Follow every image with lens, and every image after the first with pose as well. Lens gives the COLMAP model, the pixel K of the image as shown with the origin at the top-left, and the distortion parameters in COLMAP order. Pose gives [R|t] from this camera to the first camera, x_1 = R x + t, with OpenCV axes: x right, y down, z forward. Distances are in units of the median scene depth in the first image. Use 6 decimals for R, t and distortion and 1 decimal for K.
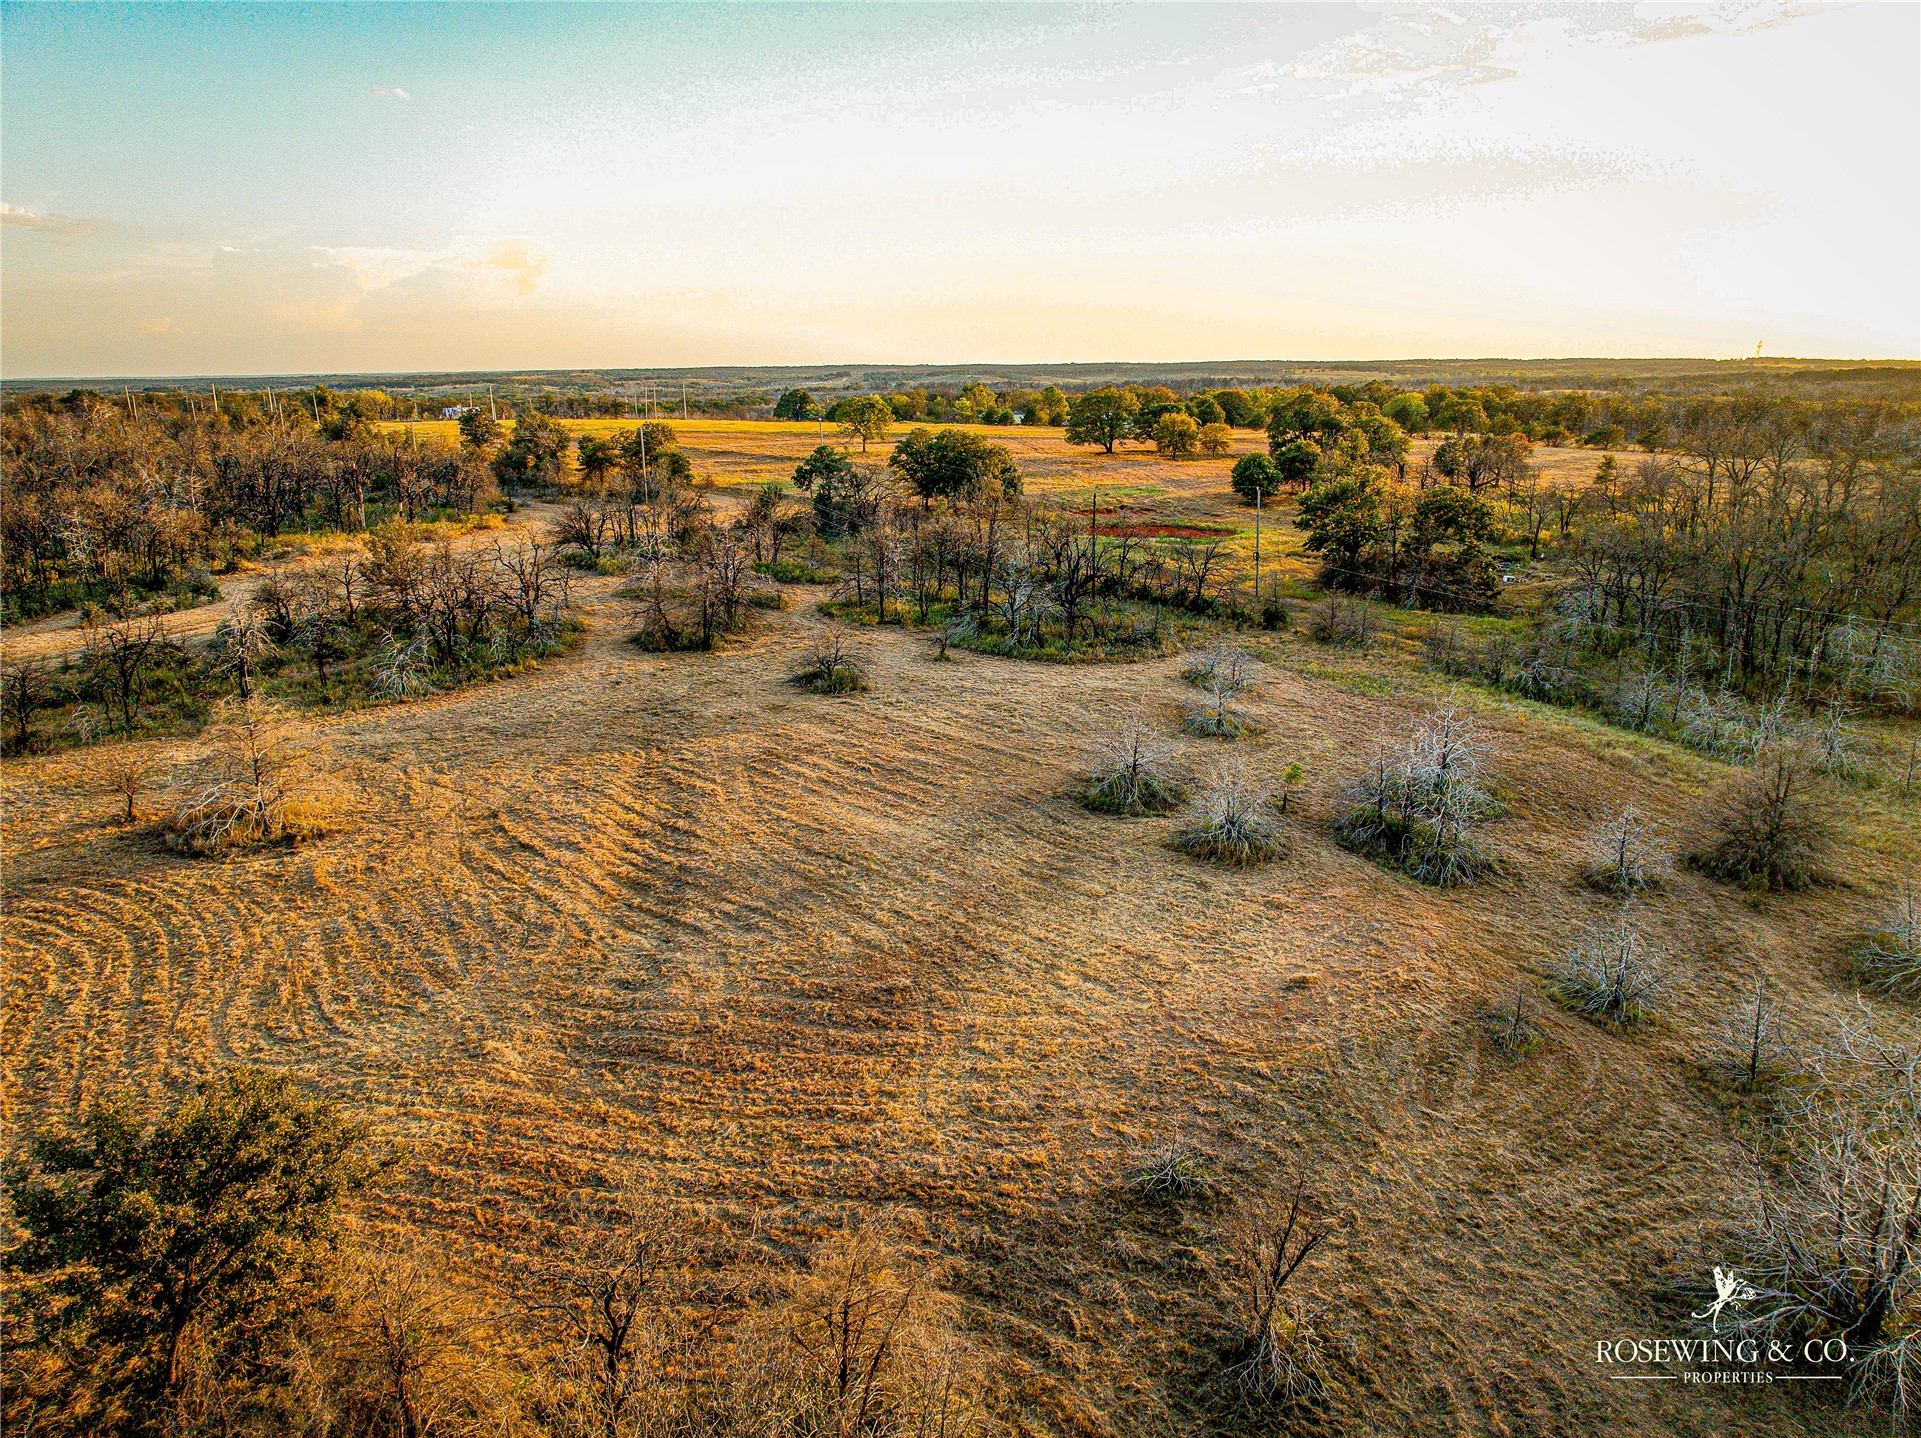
lens RADIAL K [[1360.8, 0, 960.5], [0, 1360.8, 719.0], [0, 0, 1]] dist [-0.048722, 0.020107]
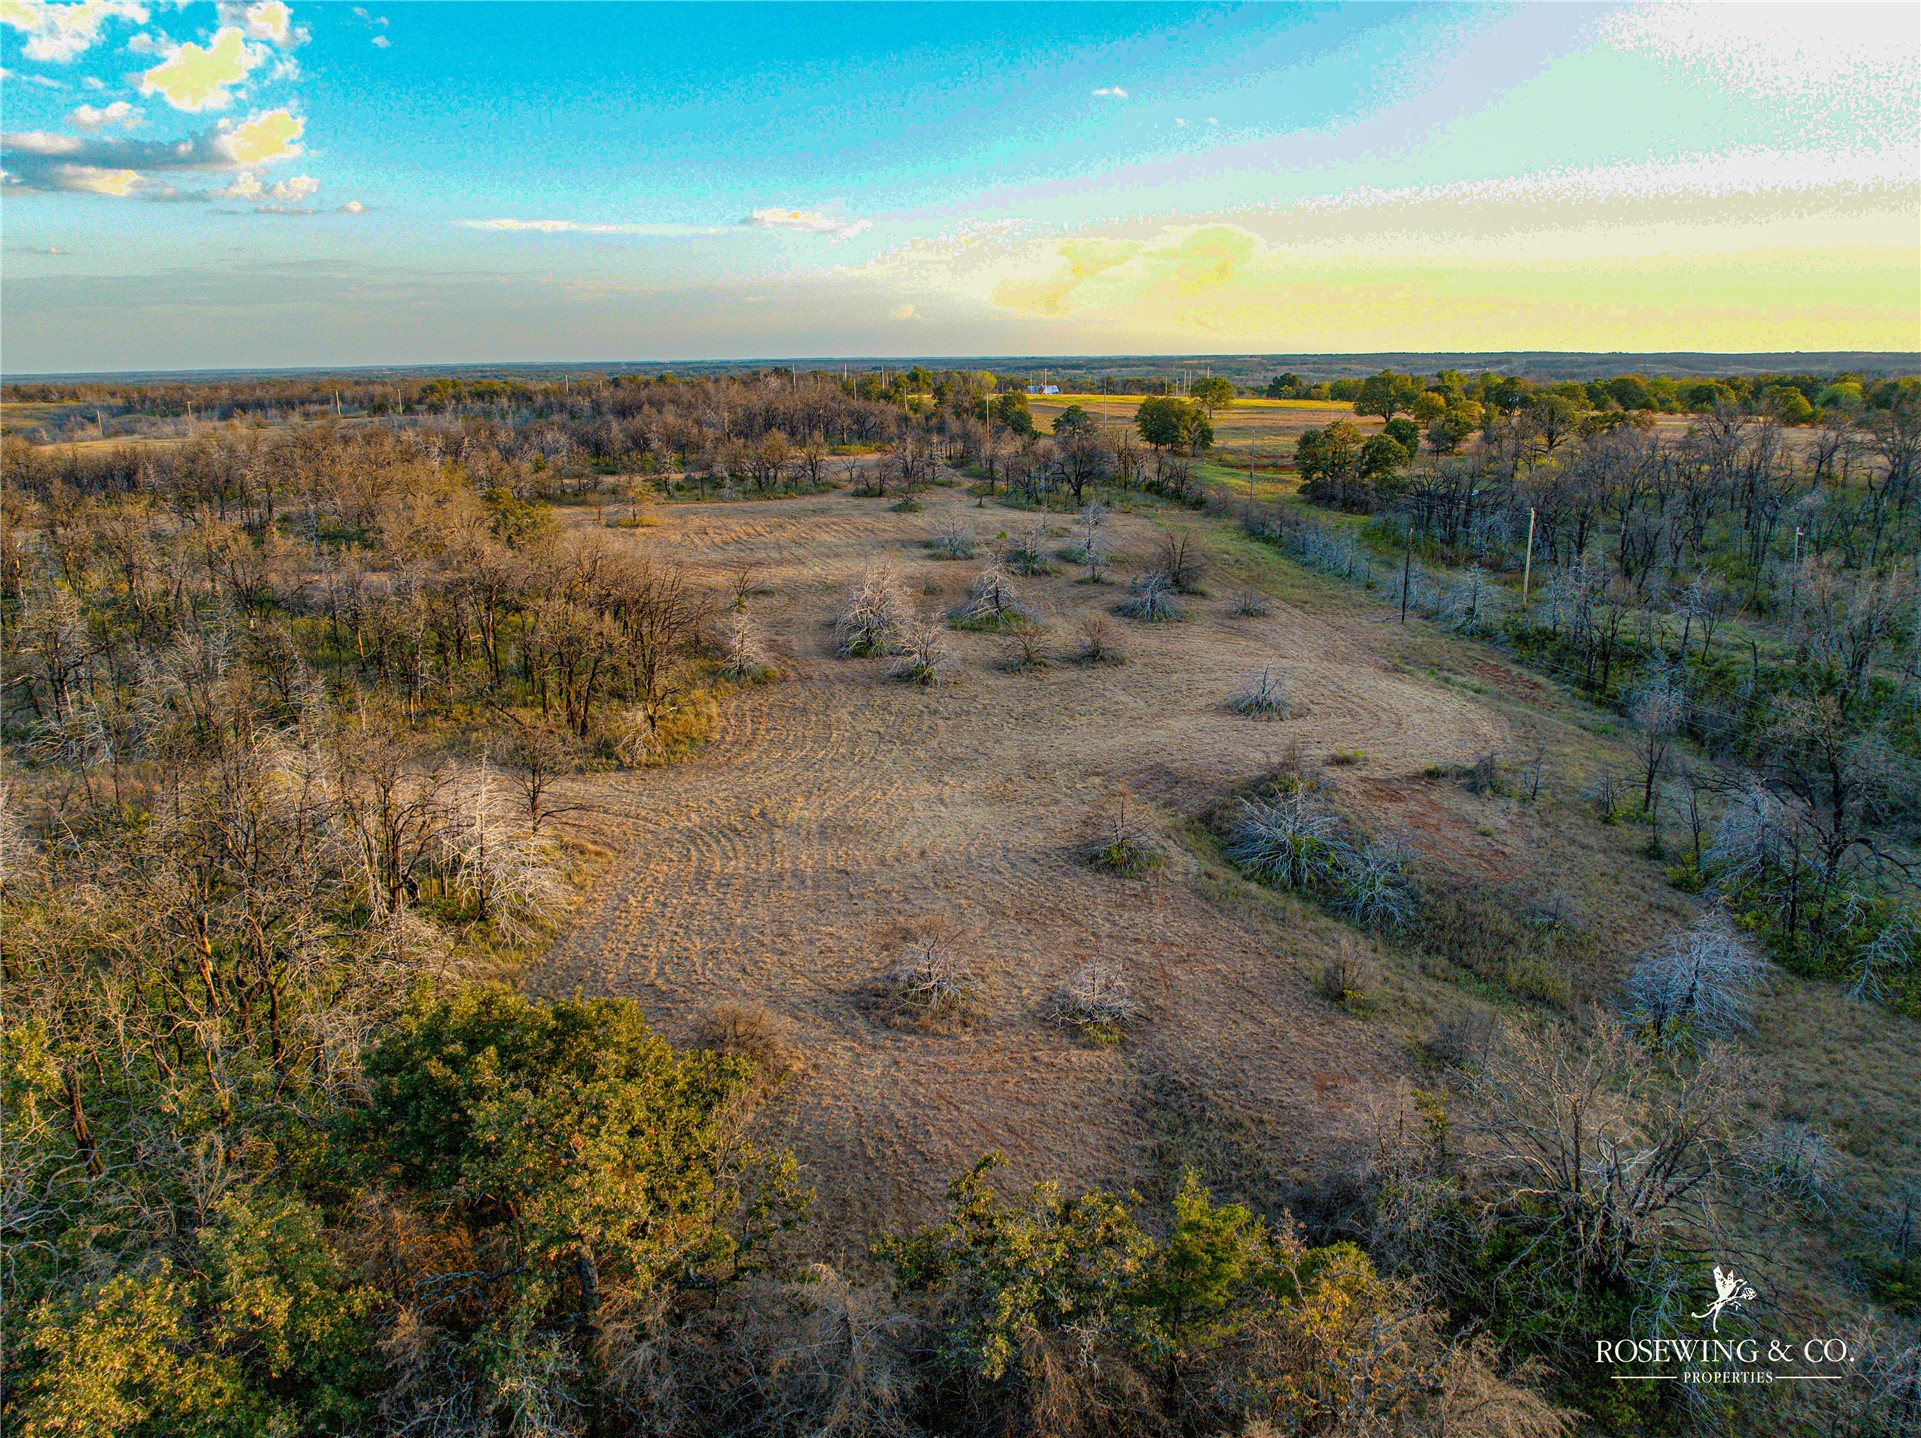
lens RADIAL K [[1360.8, 0, 960.5], [0, 1360.8, 719.0], [0, 0, 1]] dist [-0.048722, 0.020107]
pose [[0.892805, 0.114030, -0.435771, 0.491049], [-0.109536, 0.993348, 0.035515, 0.112255], [0.436922, 0.016024, 0.899356, -0.441299]]
